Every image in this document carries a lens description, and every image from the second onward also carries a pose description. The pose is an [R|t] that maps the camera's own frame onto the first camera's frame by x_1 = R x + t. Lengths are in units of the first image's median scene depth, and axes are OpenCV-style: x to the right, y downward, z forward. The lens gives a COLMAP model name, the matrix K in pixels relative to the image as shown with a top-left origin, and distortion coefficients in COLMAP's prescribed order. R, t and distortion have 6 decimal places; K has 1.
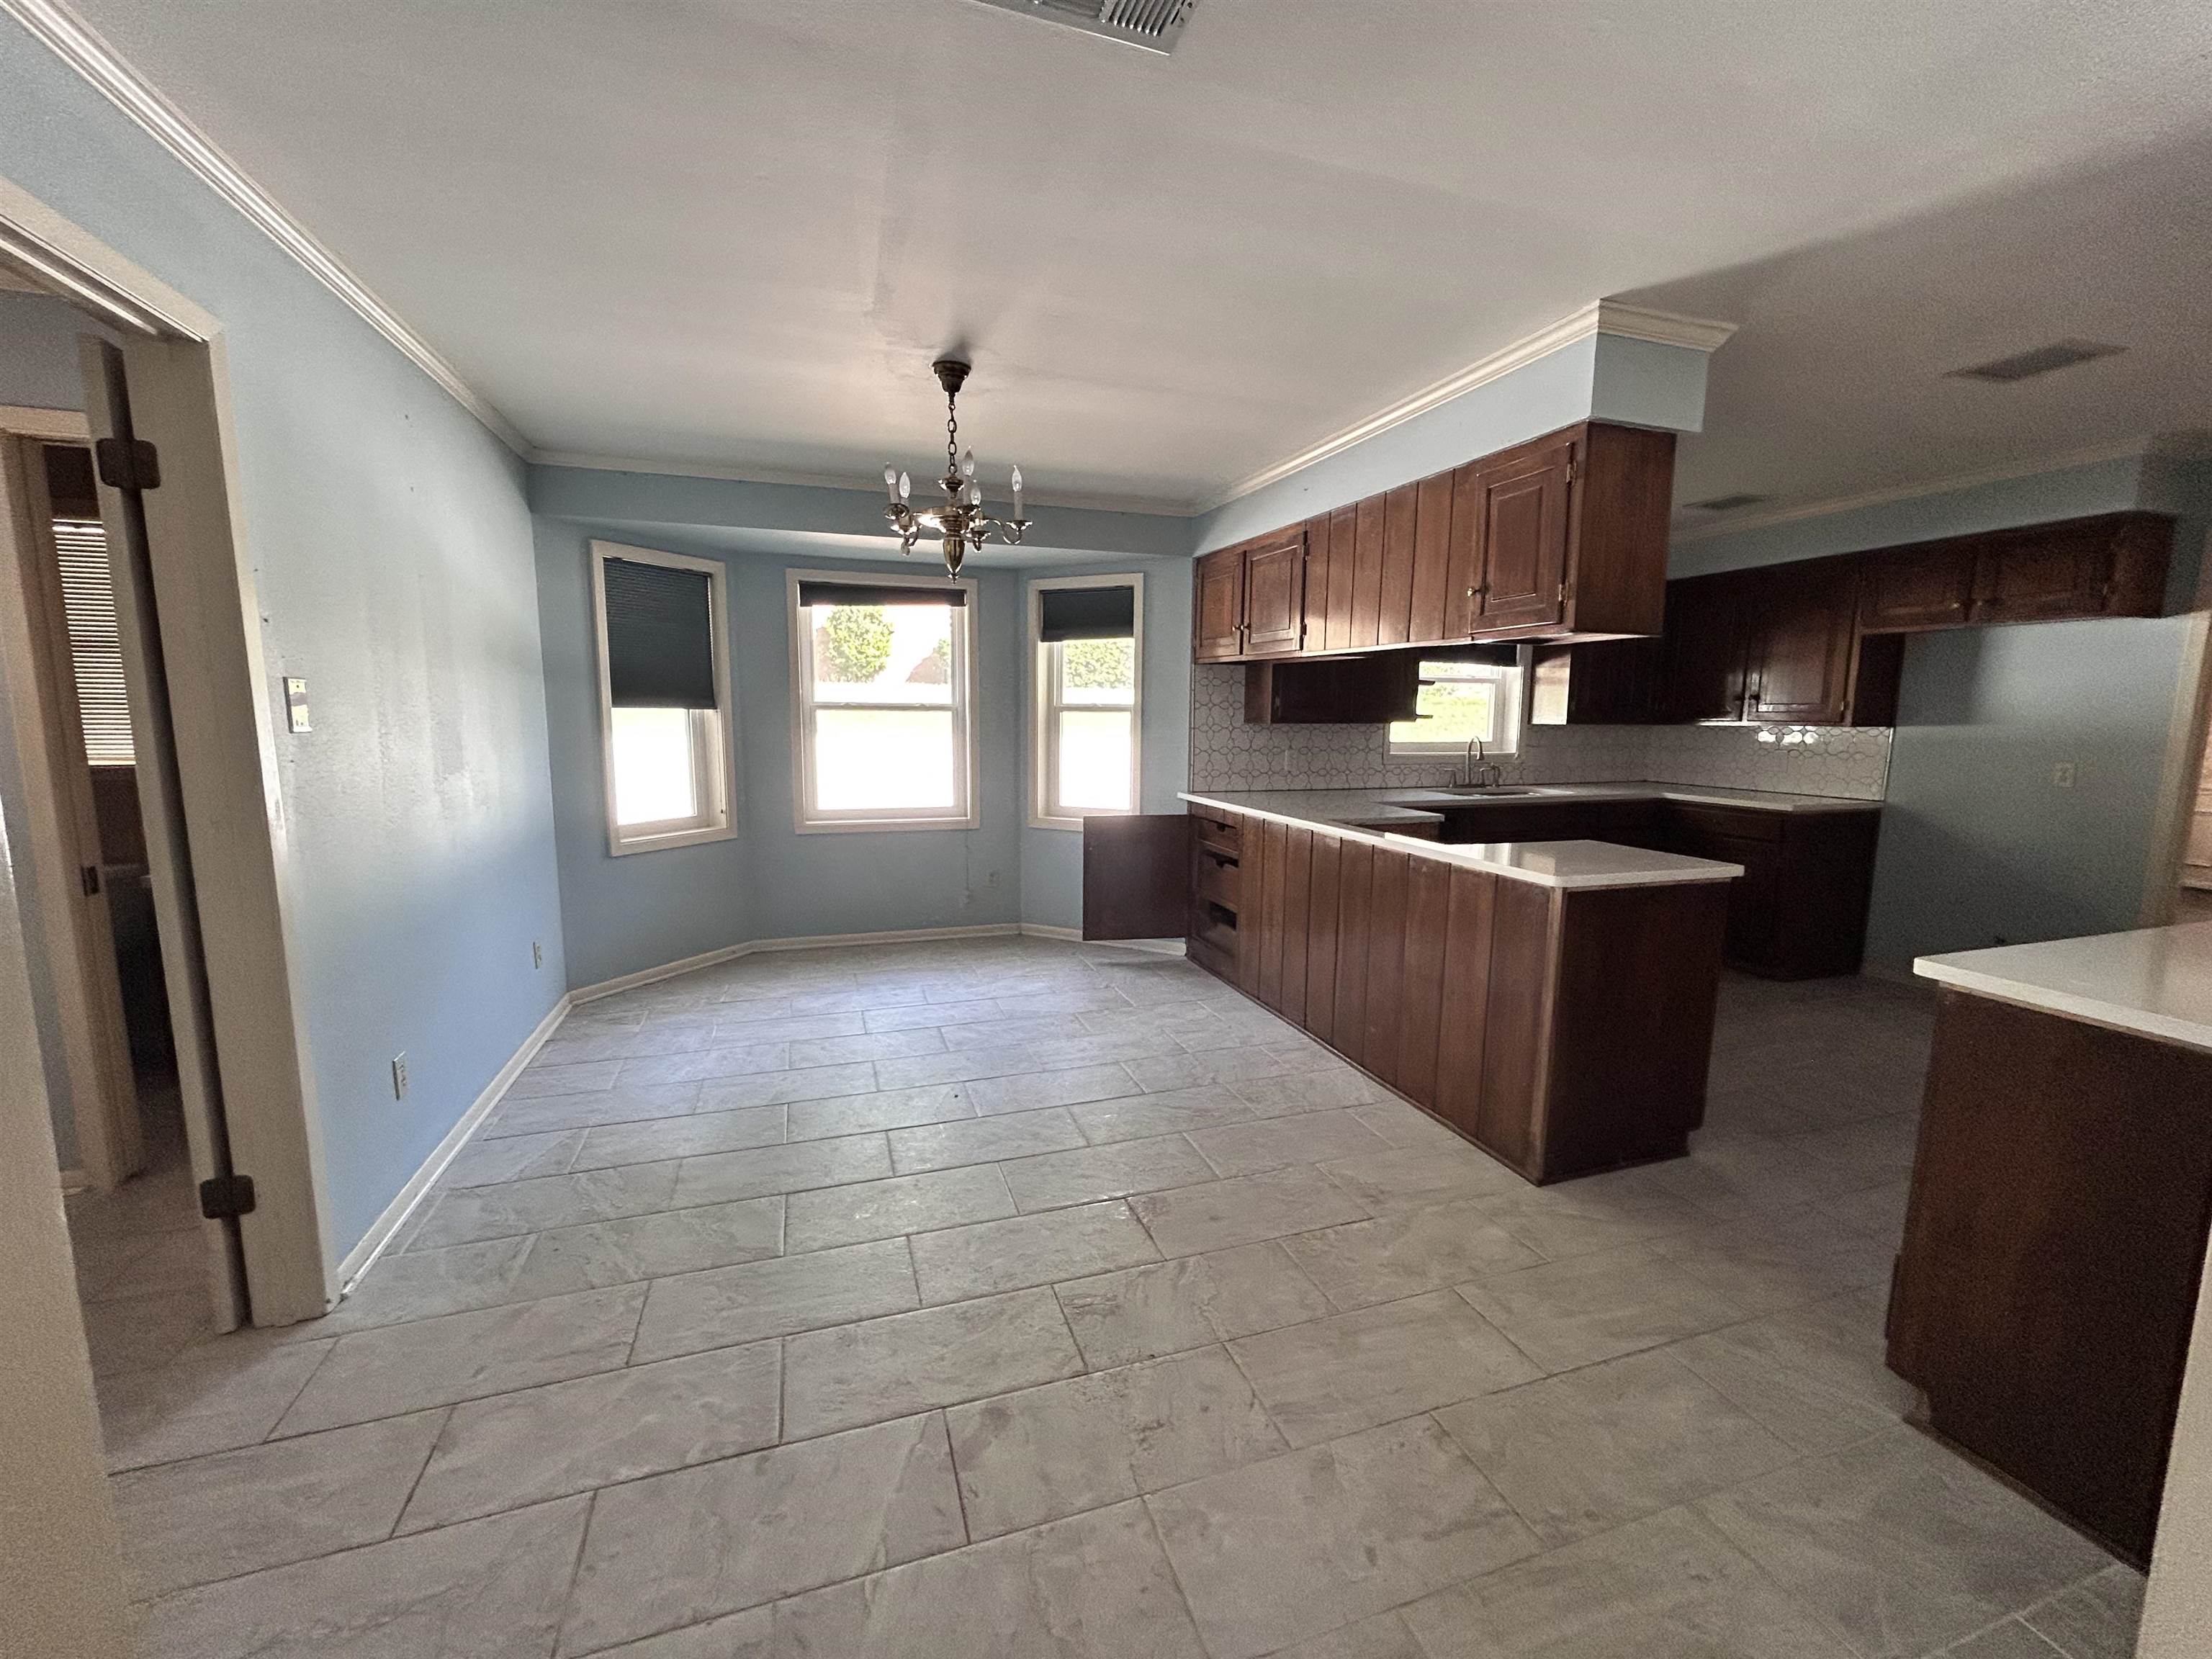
lens RADIAL K [[892.4, 0, 1106.5], [0, 892.4, 828.2], [0, 0, 1]] dist [-0.000005, -0.000712]
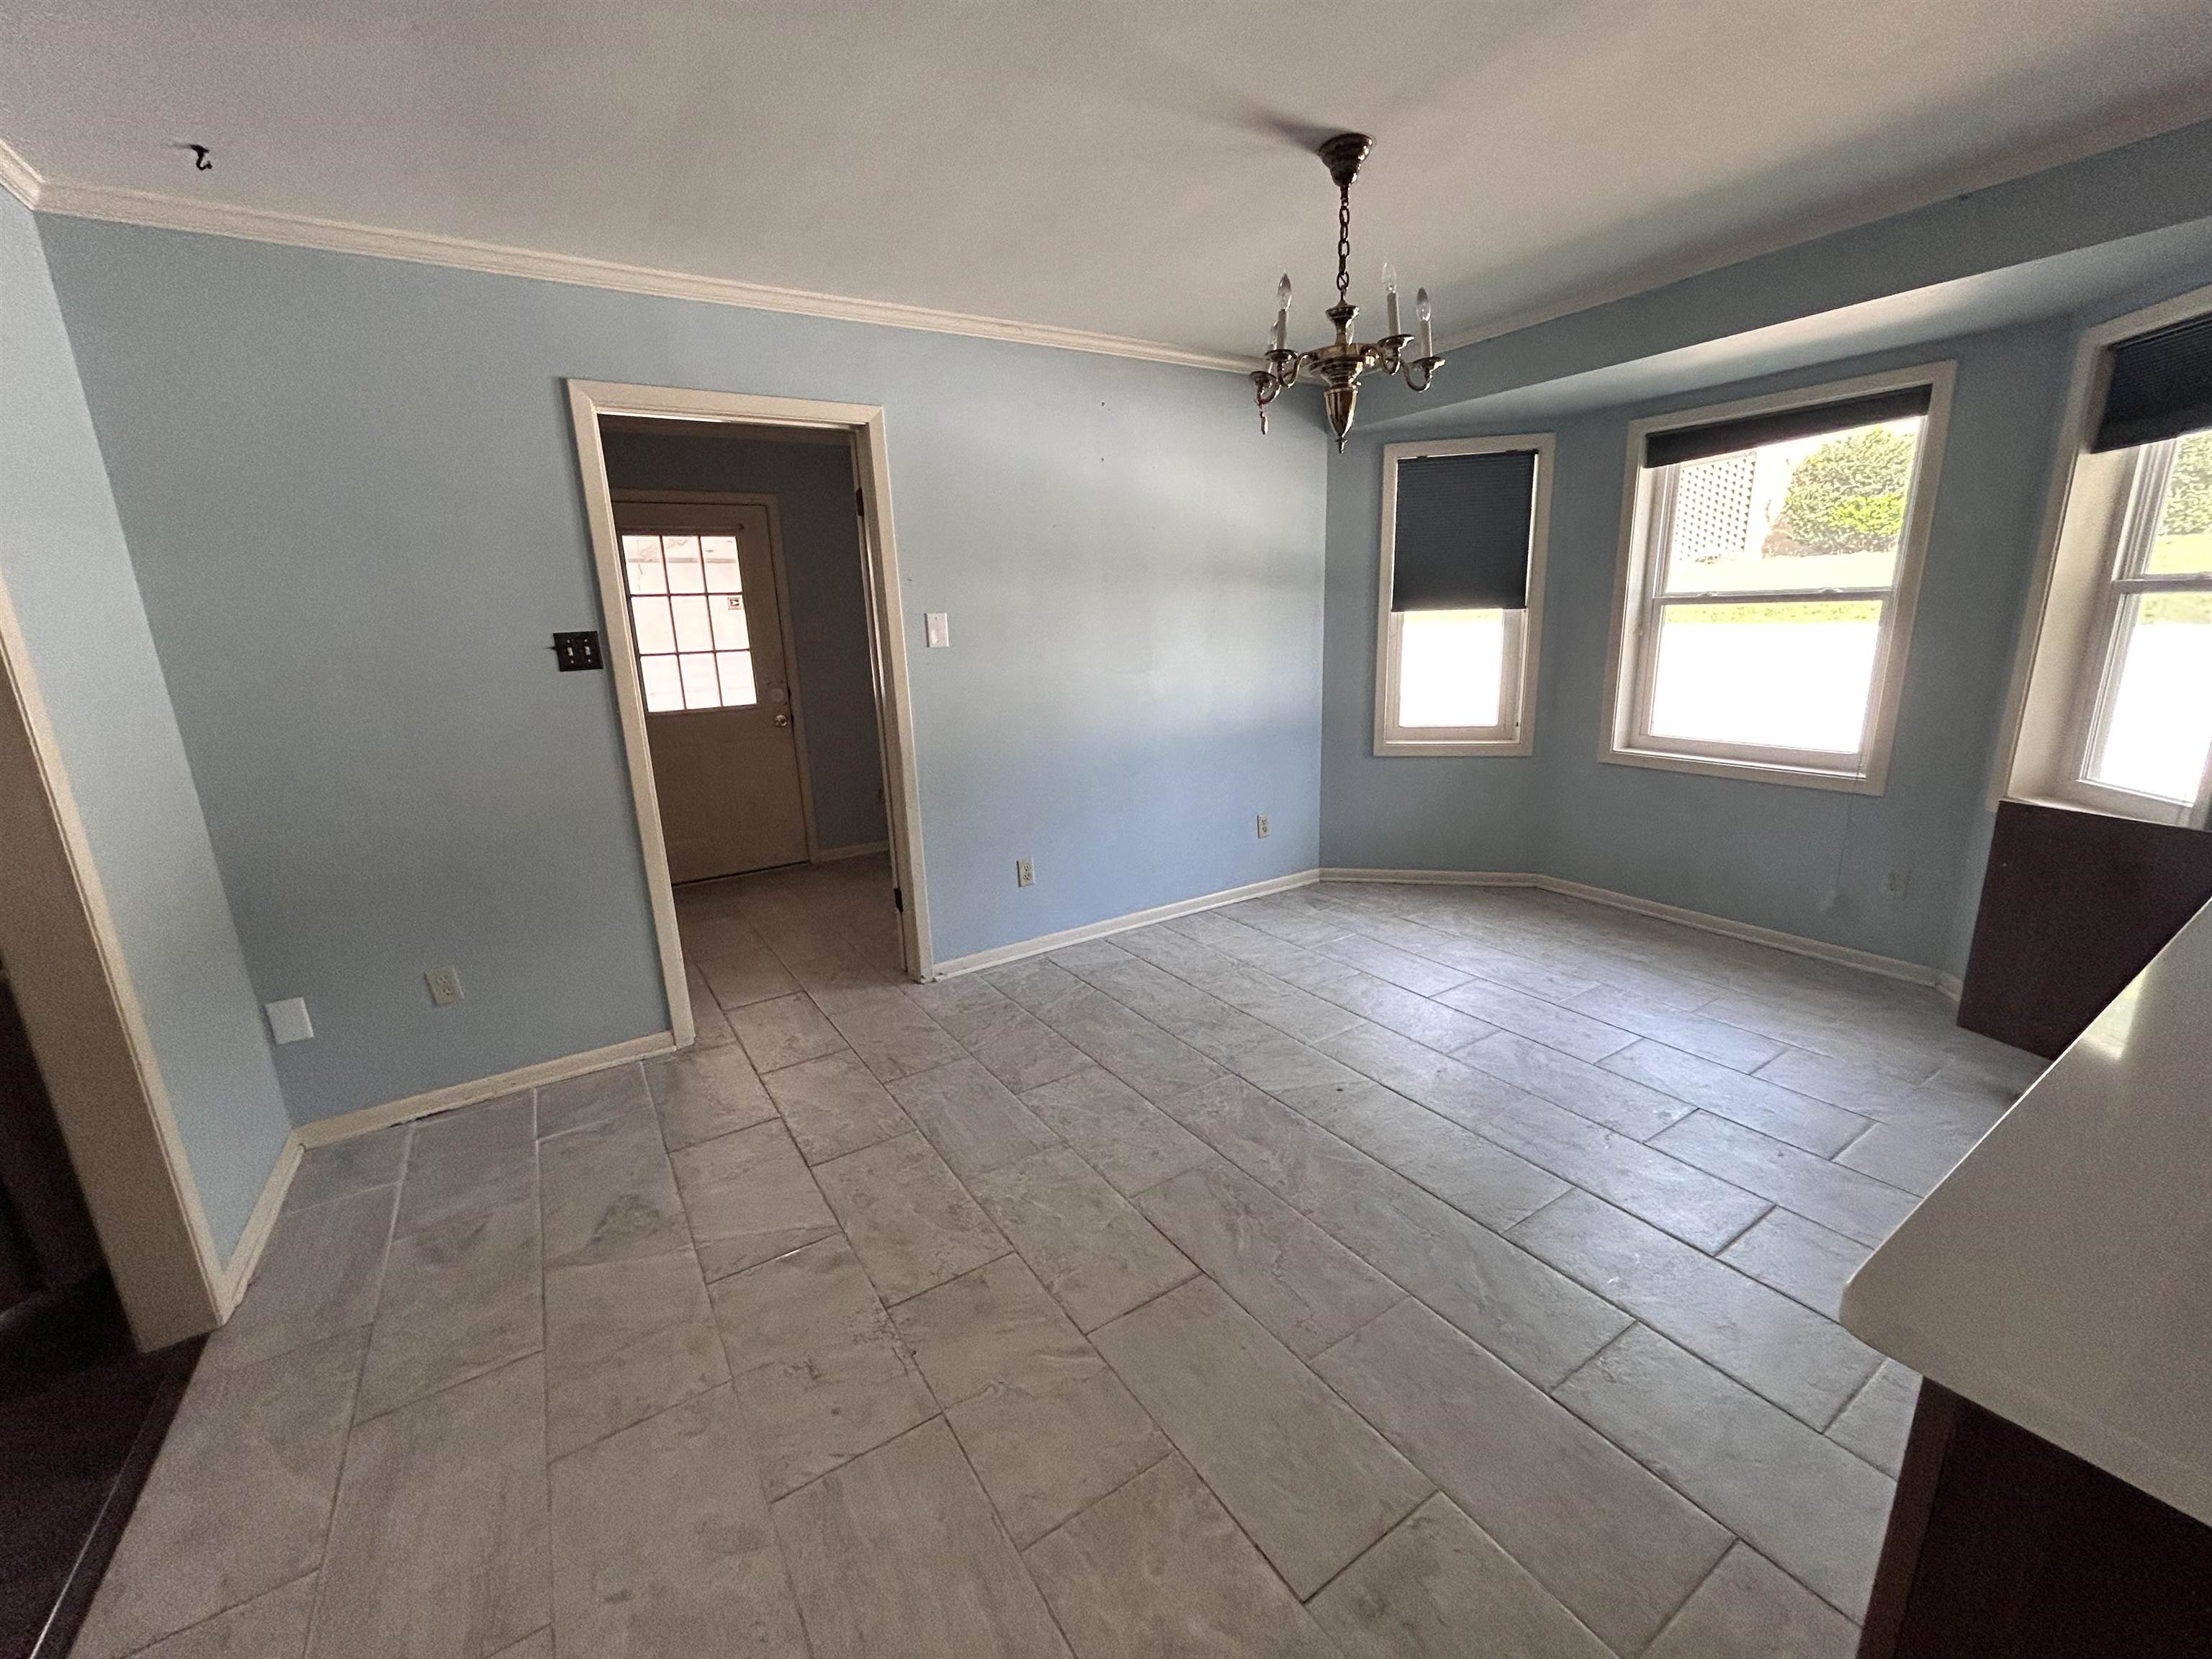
lens RADIAL K [[892.4, 0, 1106.5], [0, 892.4, 828.2], [0, 0, 1]] dist [-0.000005, -0.000712]
pose [[0.248359, 0.211944, -0.945197, 0.388805], [-0.090796, 0.976568, 0.195120, -0.062368], [0.964403, 0.037360, 0.261783, 0.421493]]
